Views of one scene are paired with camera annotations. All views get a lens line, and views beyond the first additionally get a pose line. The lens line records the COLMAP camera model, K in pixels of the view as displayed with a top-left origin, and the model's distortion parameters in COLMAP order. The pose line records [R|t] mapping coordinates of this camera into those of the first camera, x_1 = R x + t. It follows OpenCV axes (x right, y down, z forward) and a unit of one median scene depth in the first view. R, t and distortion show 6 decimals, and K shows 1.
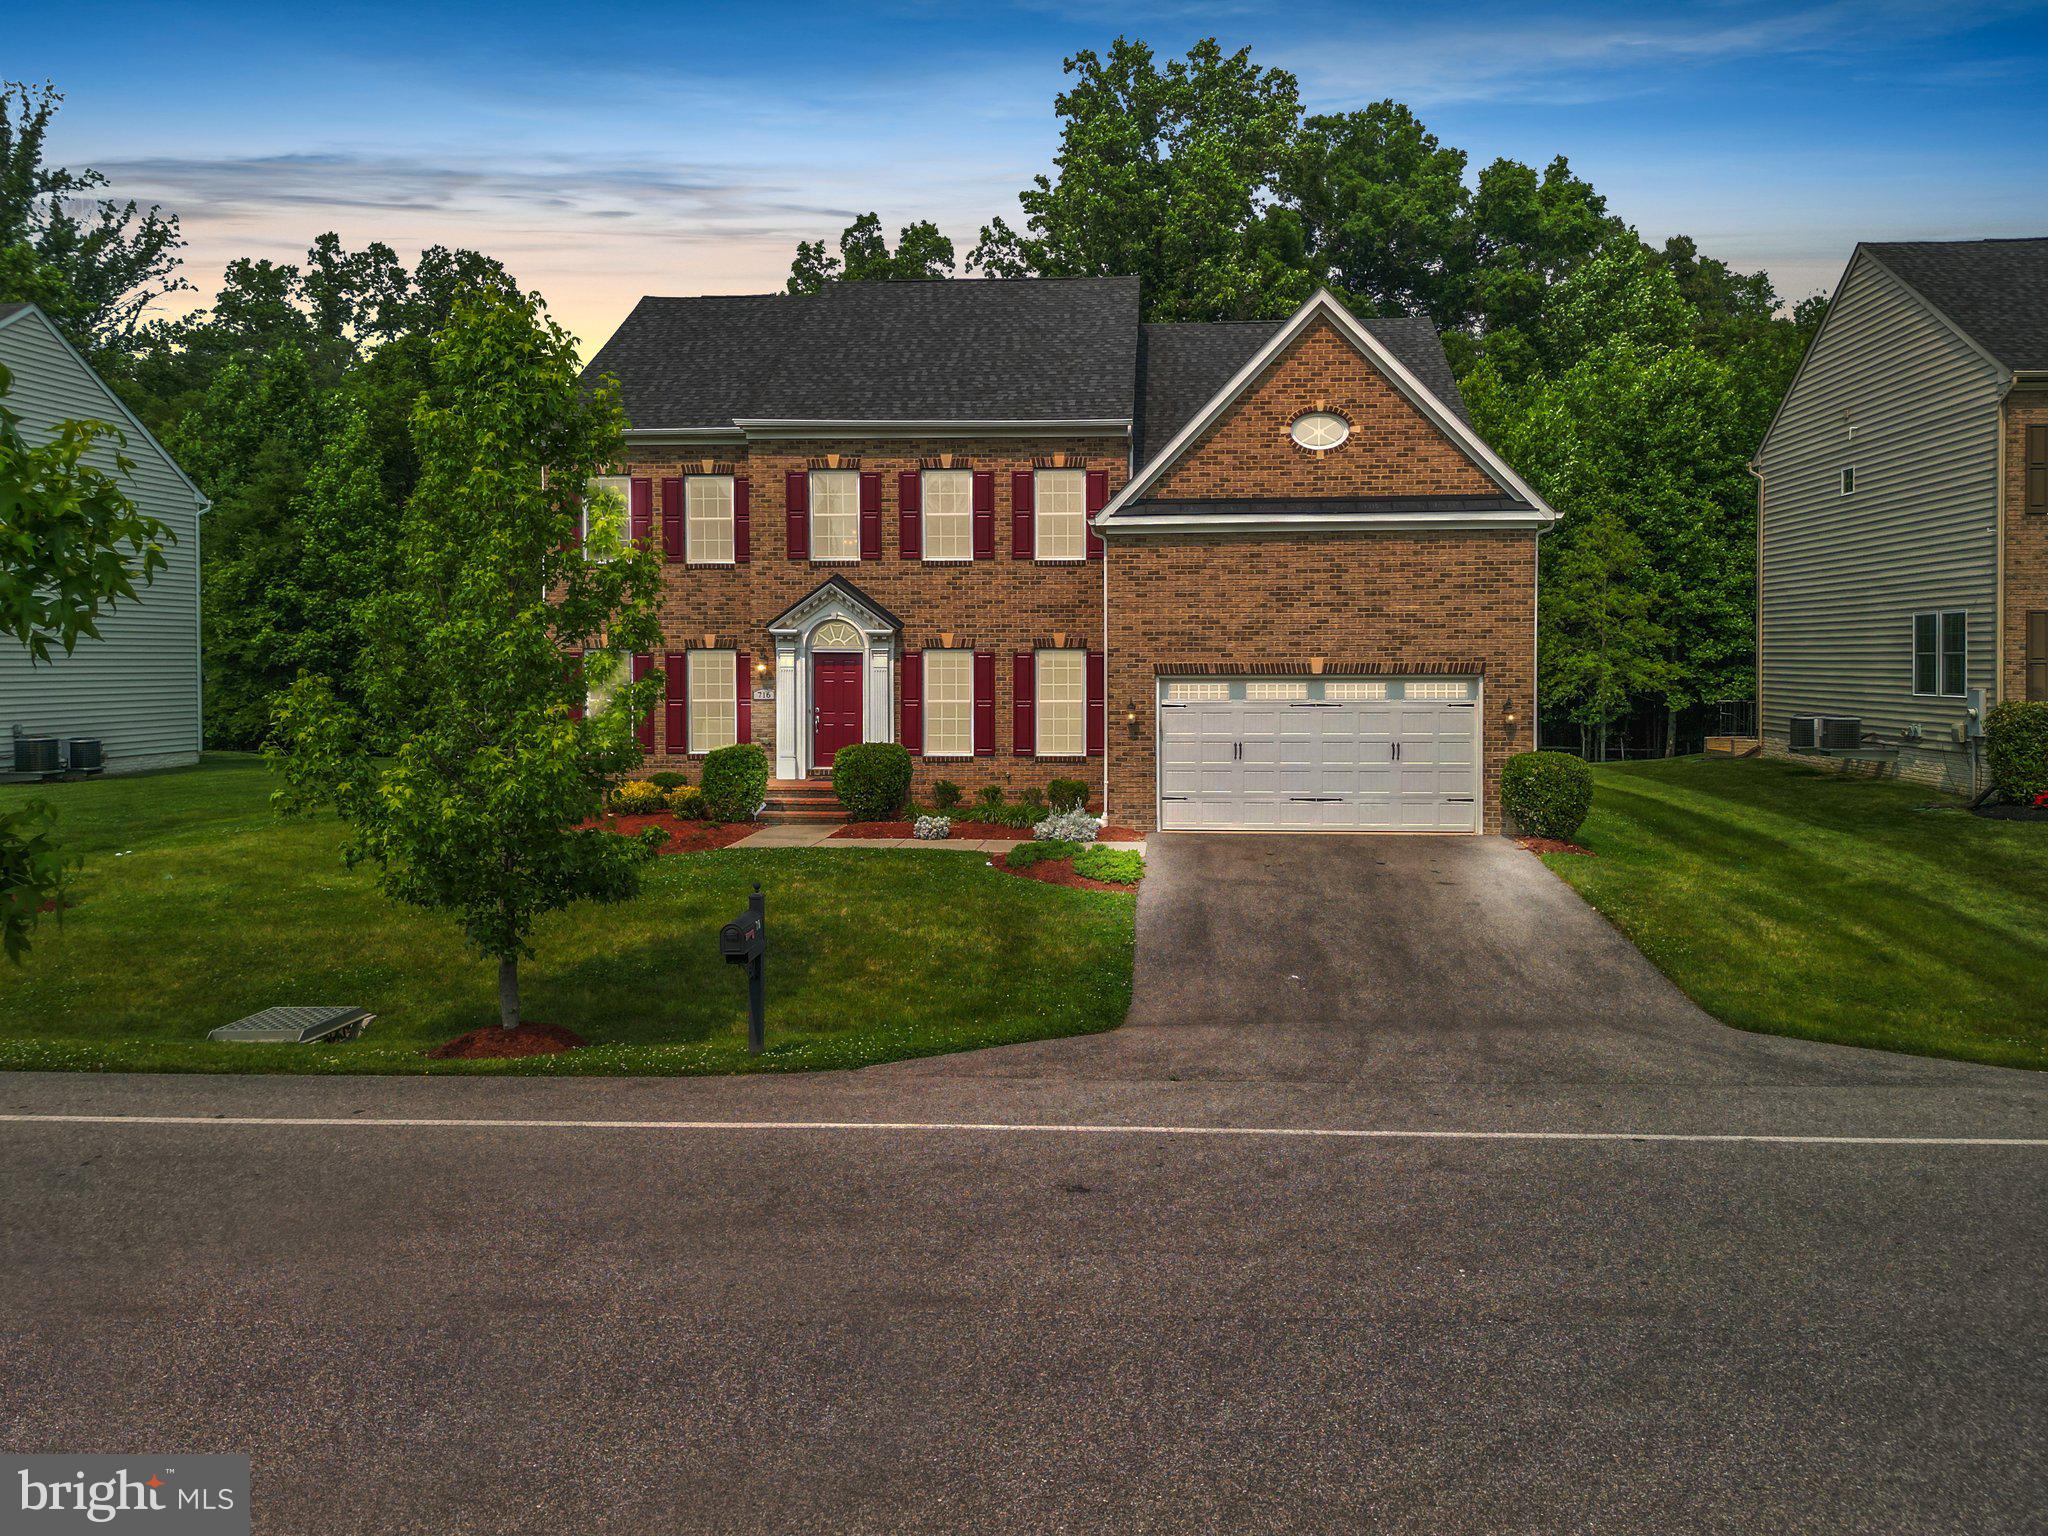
lens RADIAL K [[1473.8, 0, 1076.3], [0, 1473.8, 724.4], [0, 0, 1]] dist [0.075653, -0.078895]
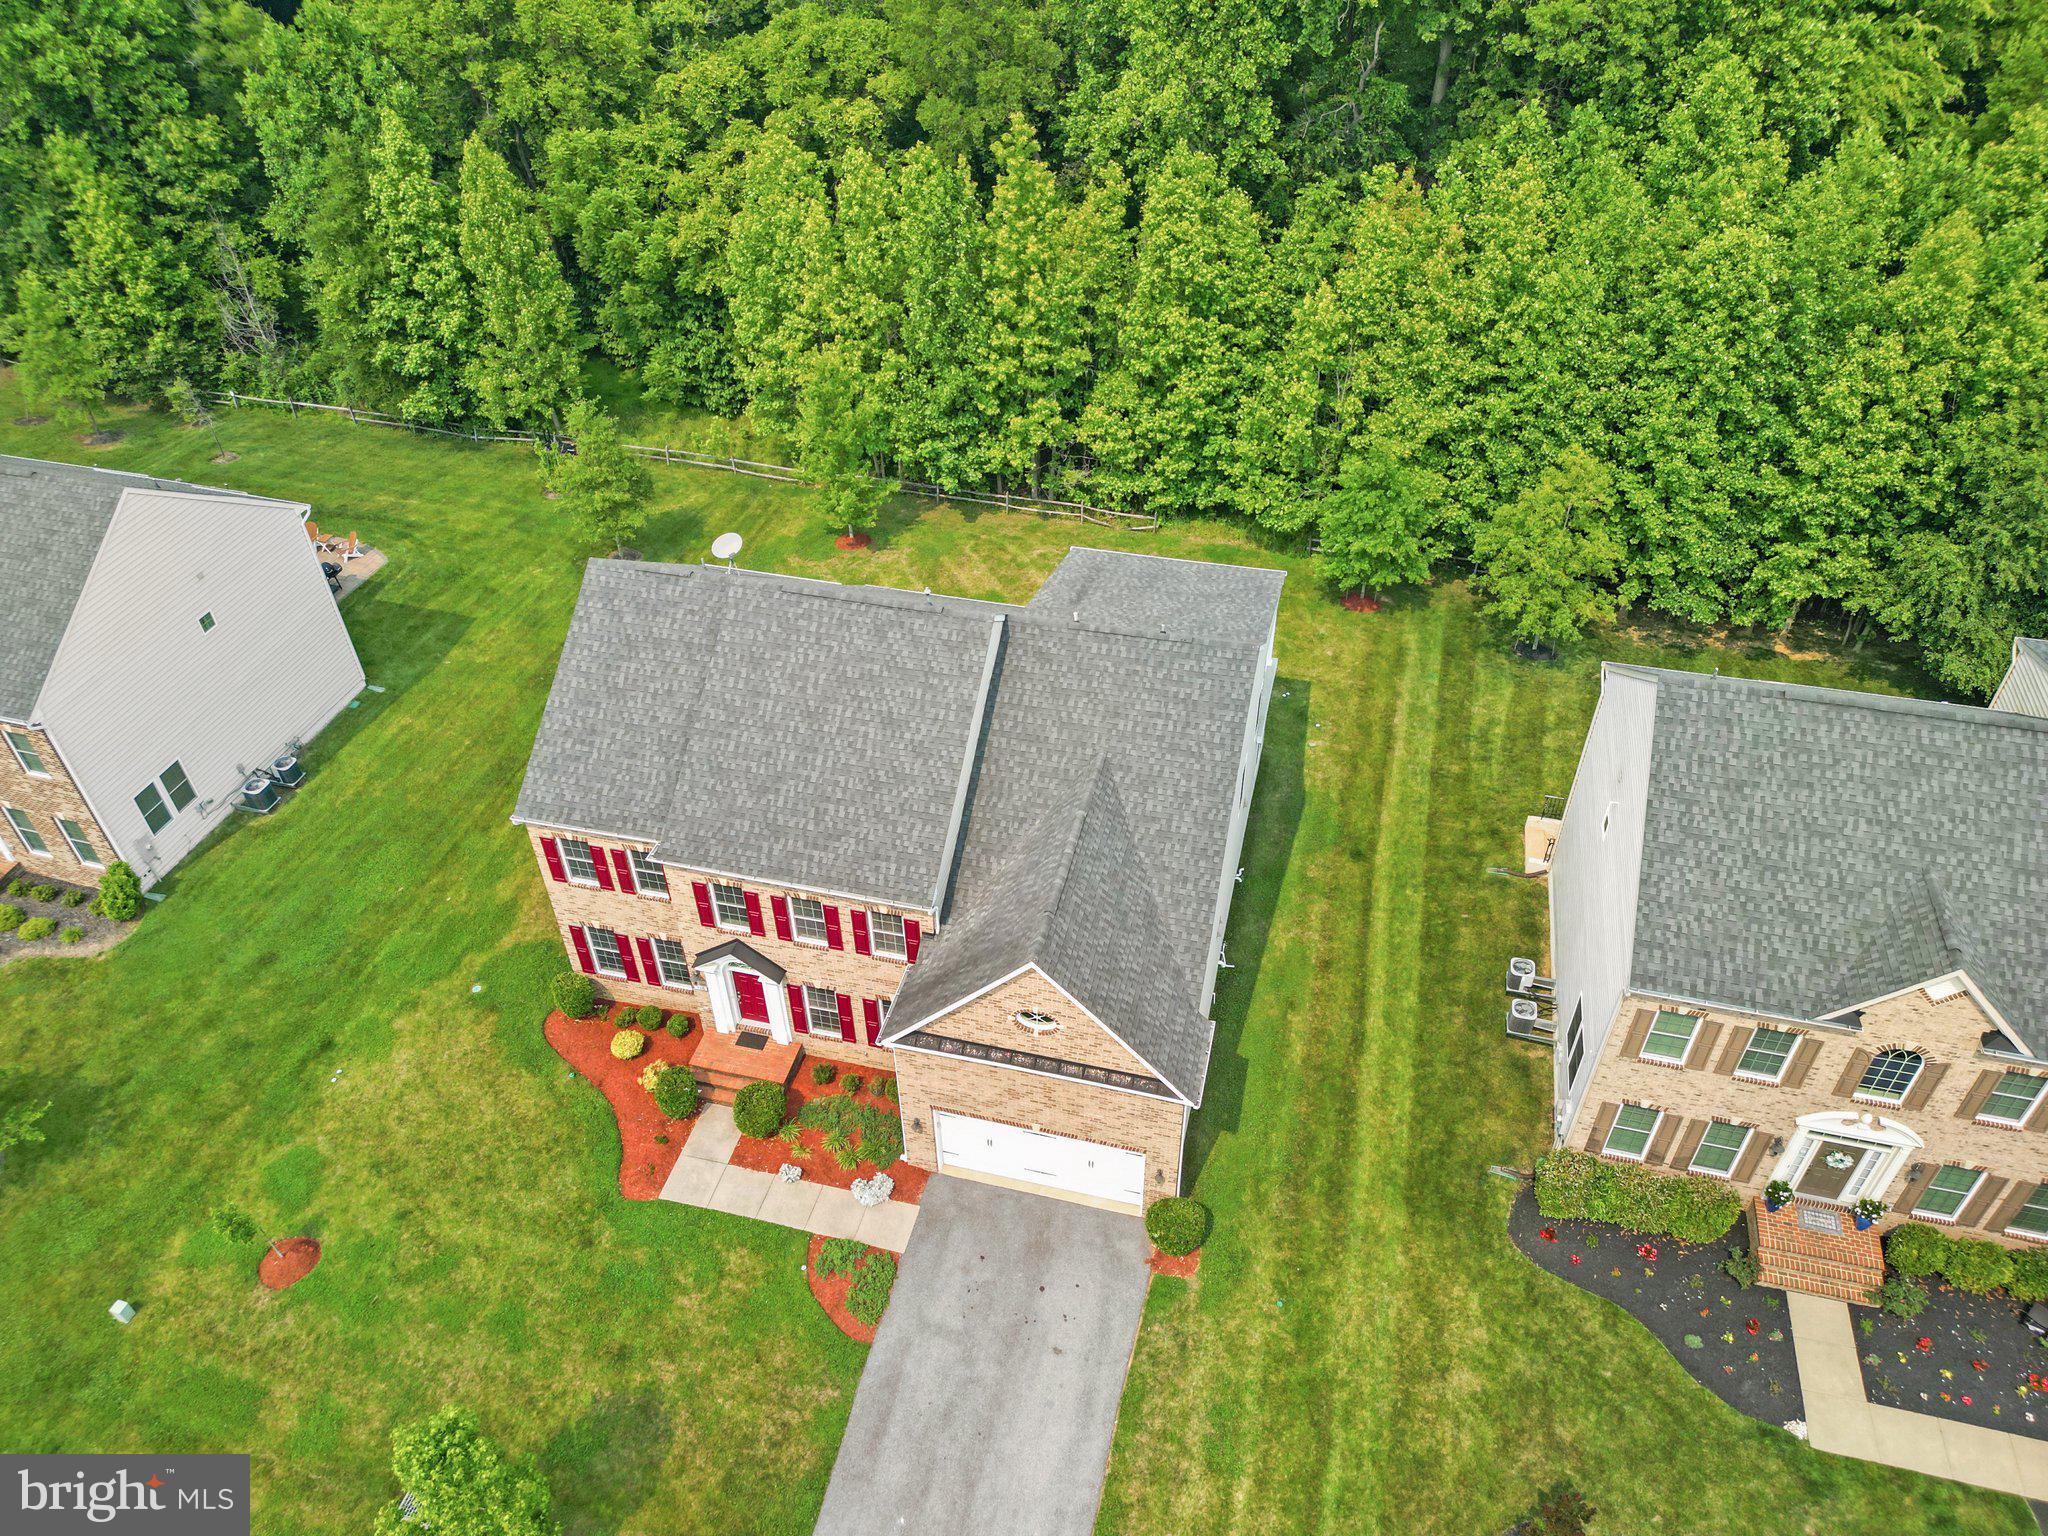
lens RADIAL K [[1442.3, 0, 1024.0], [0, 1442.3, 768.0], [0, 0, 1]] dist [0.066840, -0.063877]
pose [[0.982848, 0.108254, -0.149302, 0.296811], [0.008468, 0.782241, 0.622919, -1.099842], [0.184224, -0.613499, 0.767907, 0.105012]]
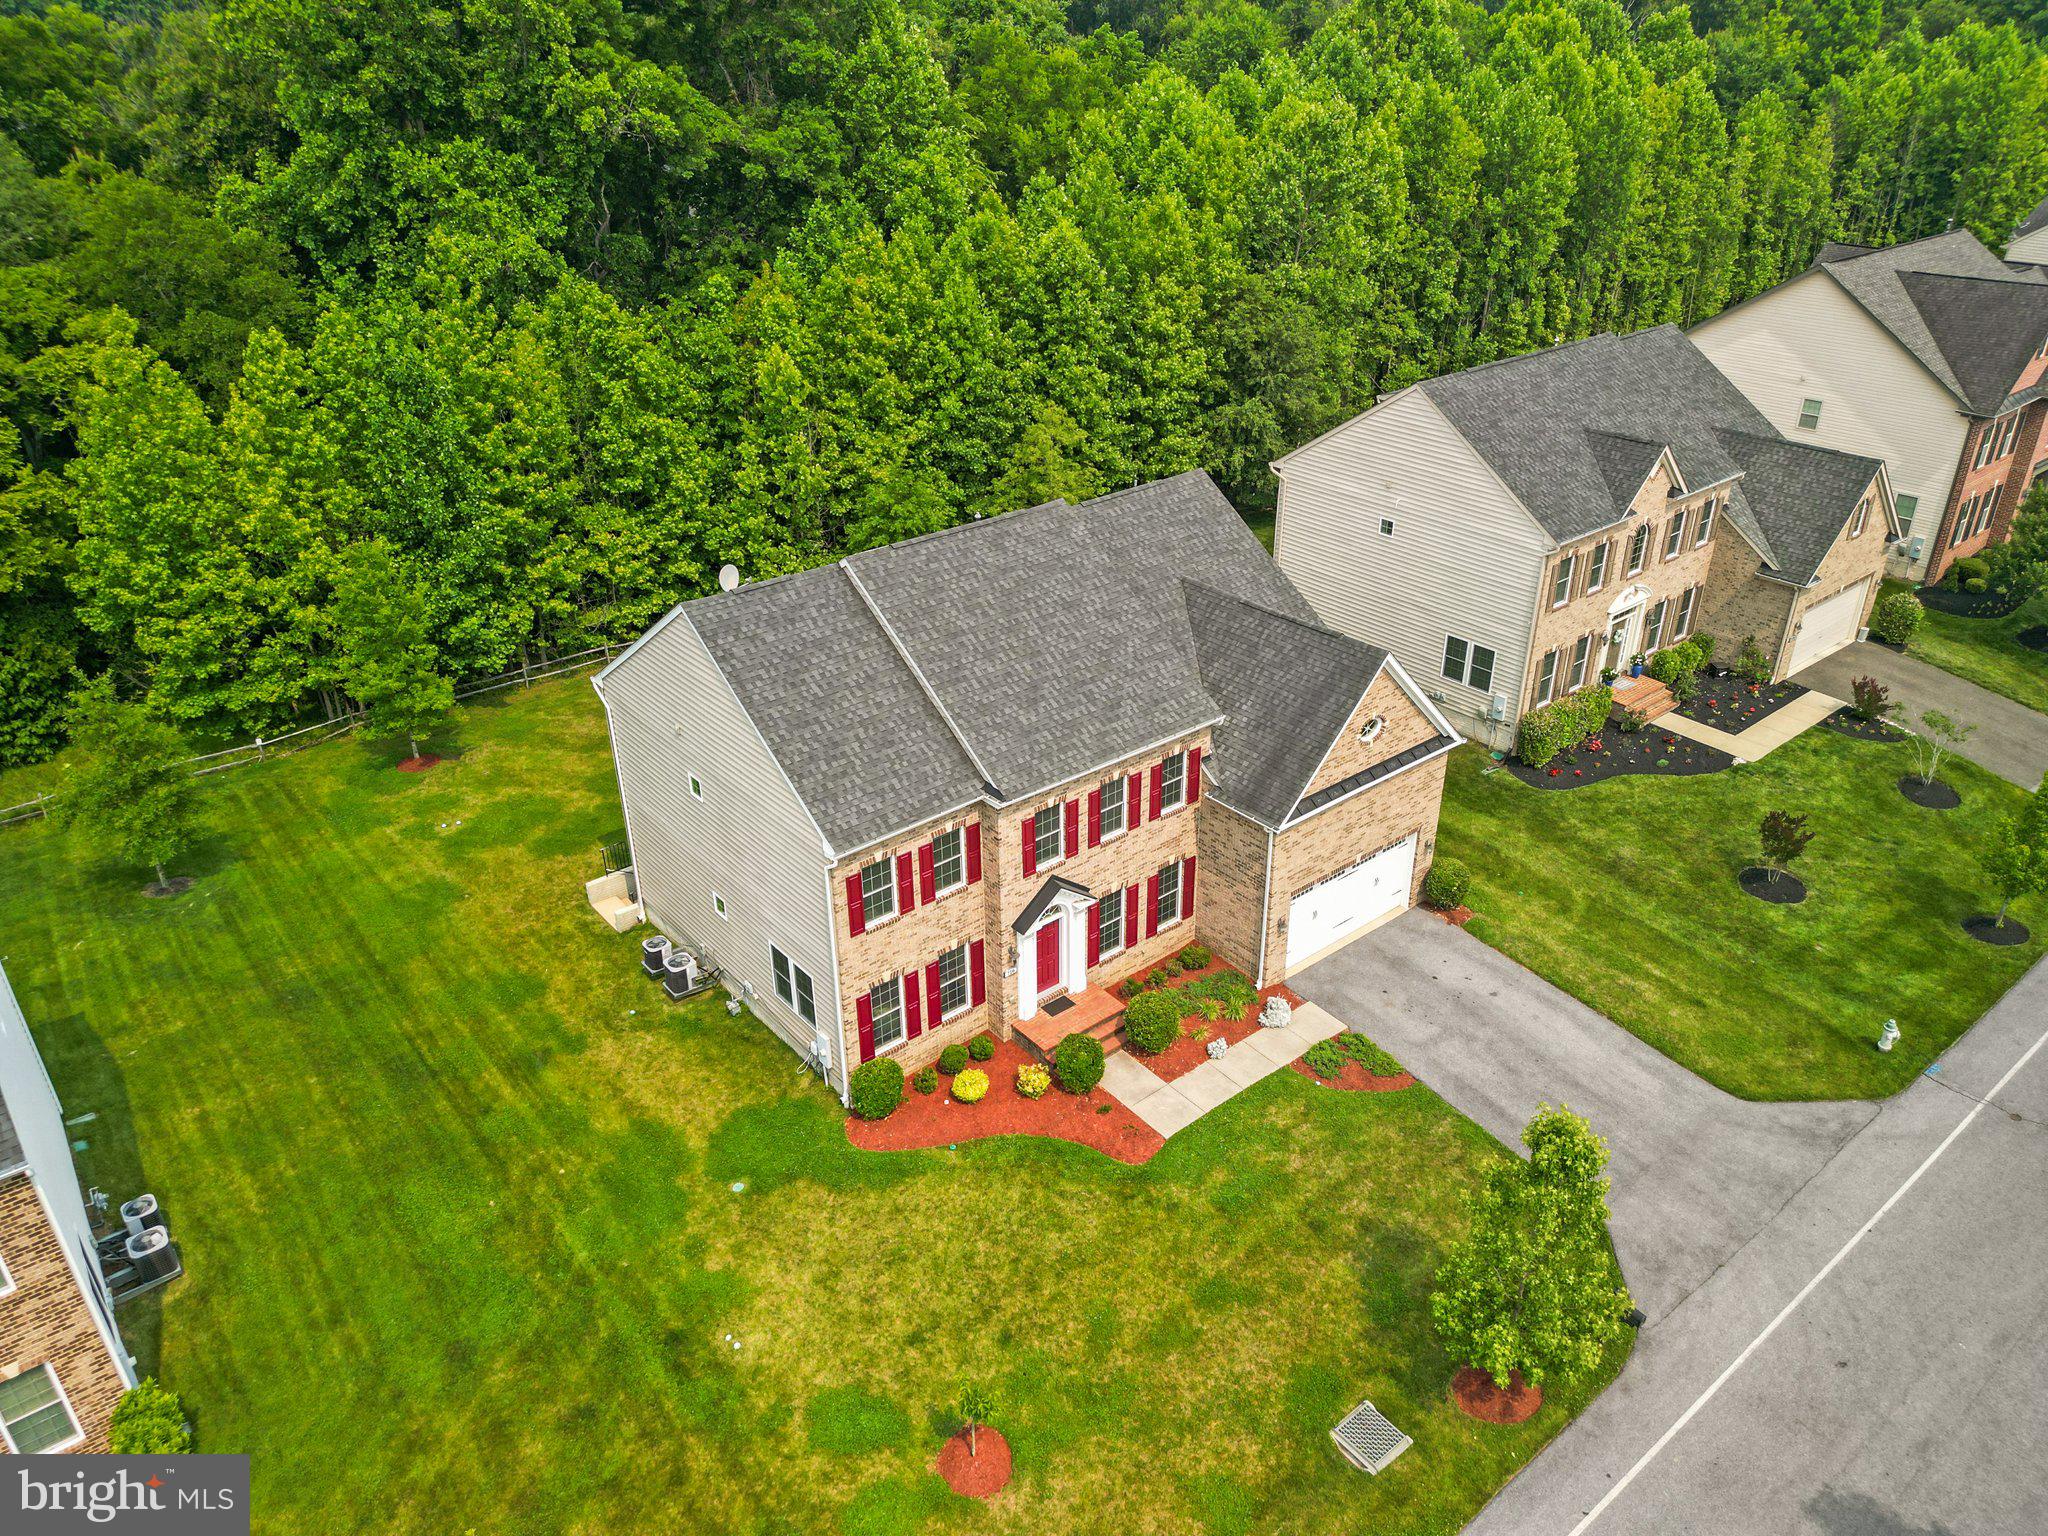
lens RADIAL K [[1442.3, 0, 1024.0], [0, 1442.3, 768.0], [0, 0, 1]] dist [0.066840, -0.063877]
pose [[0.731838, -0.330699, 0.595862, -0.939533], [0.037616, 0.892636, 0.449206, -0.786008], [-0.680440, -0.306332, 0.665704, 0.193074]]
